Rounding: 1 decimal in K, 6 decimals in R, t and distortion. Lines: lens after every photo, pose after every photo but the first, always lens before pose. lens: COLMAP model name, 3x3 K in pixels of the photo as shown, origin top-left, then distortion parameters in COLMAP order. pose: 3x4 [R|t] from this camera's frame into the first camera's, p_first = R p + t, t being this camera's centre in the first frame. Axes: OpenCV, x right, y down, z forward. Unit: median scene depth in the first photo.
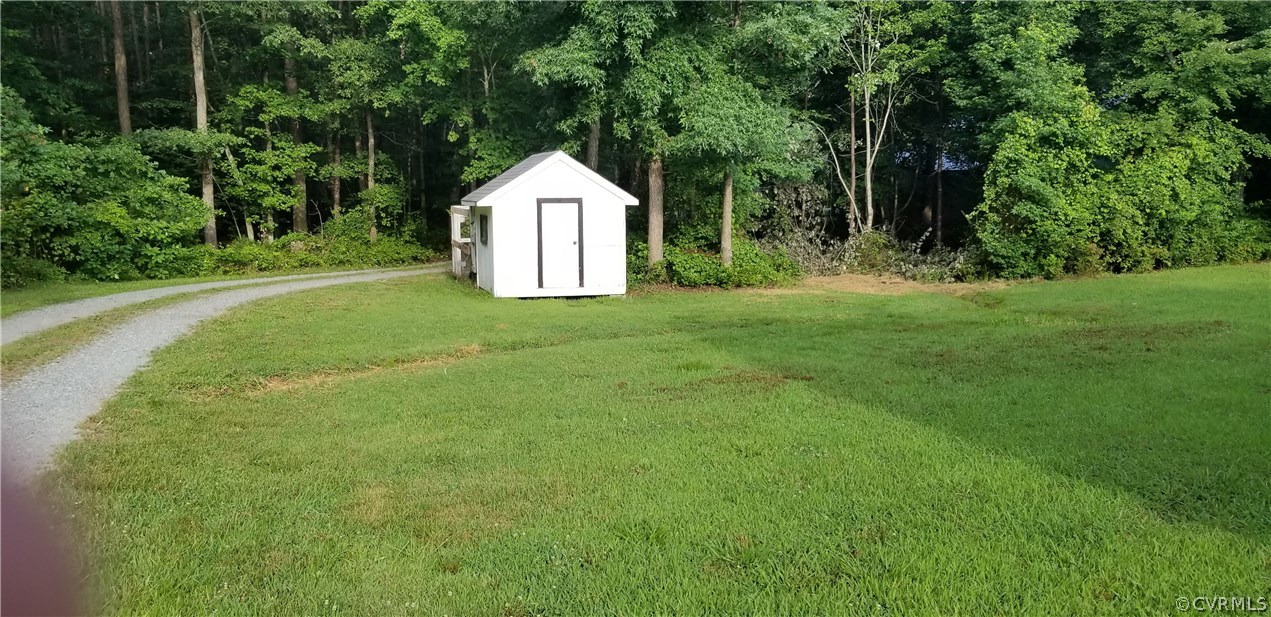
lens RADIAL K [[987.1, 0, 623.5], [0, 987.1, 303.9], [0, 0, 1]] dist [0.044071, -0.064265]
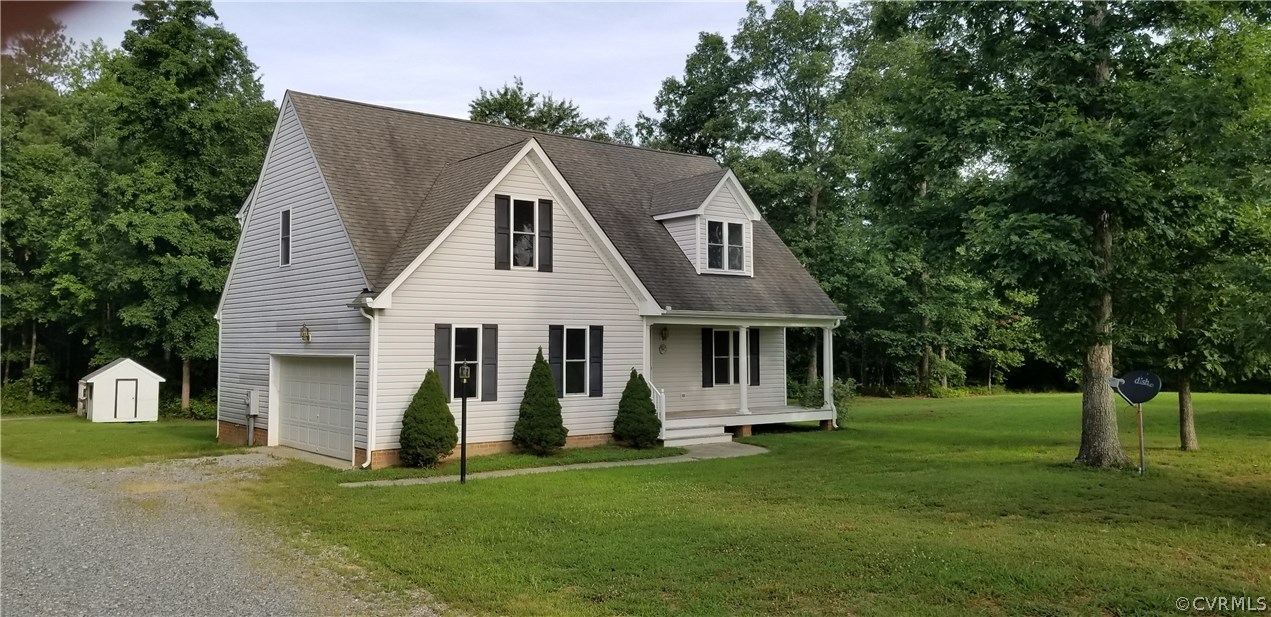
lens RADIAL K [[987.1, 0, 602.6], [0, 987.1, 274.4], [0, 0, 1]] dist [0.044071, -0.064265]
pose [[0.960241, 0.032634, 0.277259, 0.228820], [0.021449, 0.981585, -0.189820, 0.077538], [-0.278348, 0.188219, 0.941858, -1.008026]]
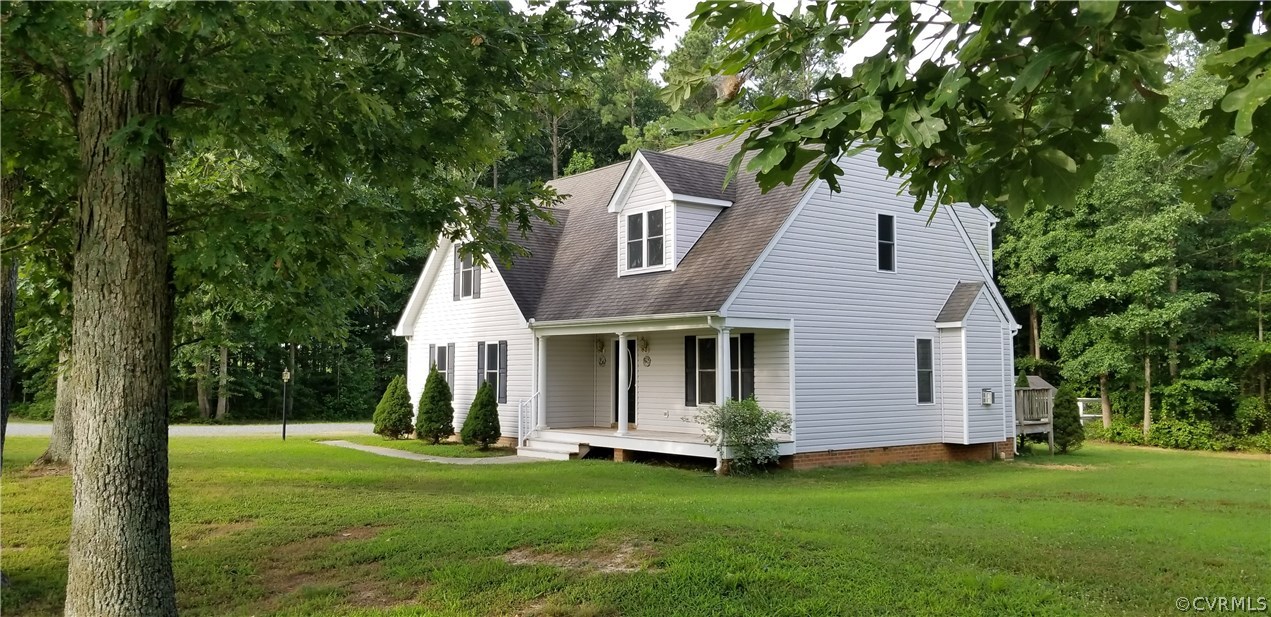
lens RADIAL K [[987.1, 0, 636.1], [0, 987.1, 310.9], [0, 0, 1]] dist [0.044071, -0.064265]
pose [[0.290463, -0.040290, -0.956037, 1.327217], [-0.112359, 0.990765, -0.075891, -0.003790], [0.950267, 0.129463, 0.283254, -0.404750]]
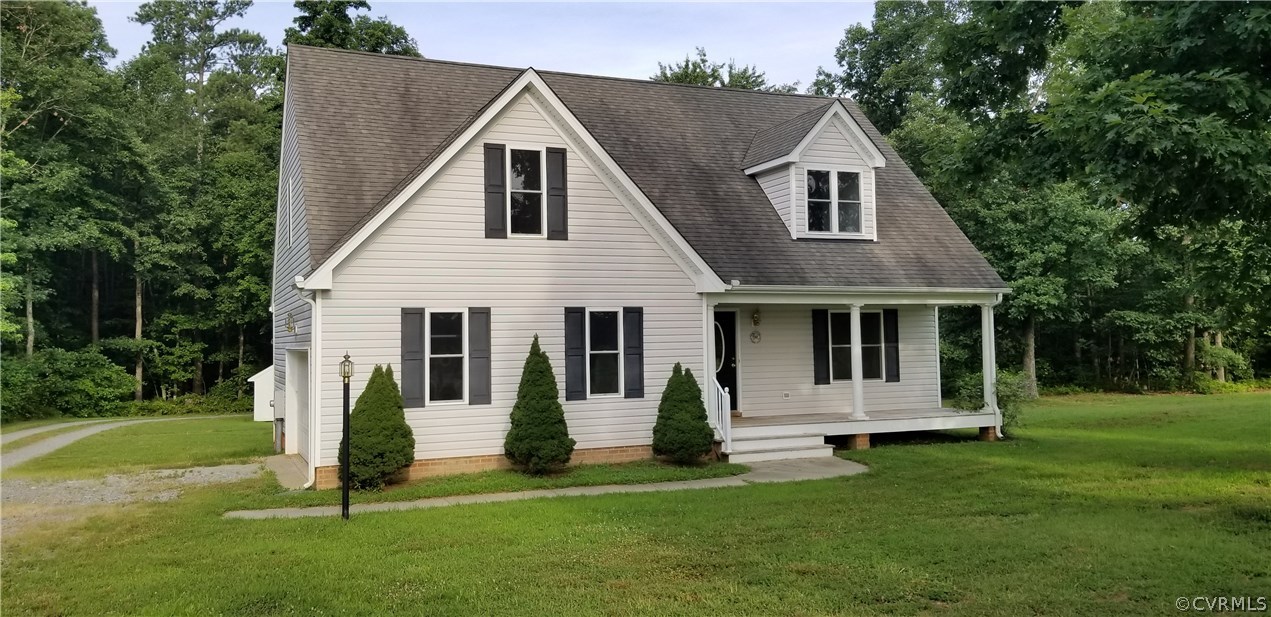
lens RADIAL K [[987.1, 0, 616.0], [0, 987.1, 288.8], [0, 0, 1]] dist [0.044071, -0.064265]
pose [[0.999581, -0.002508, 0.028828, 0.413952], [0.007516, 0.984549, -0.174946, 0.064220], [-0.027944, 0.175089, 0.984156, -0.864205]]
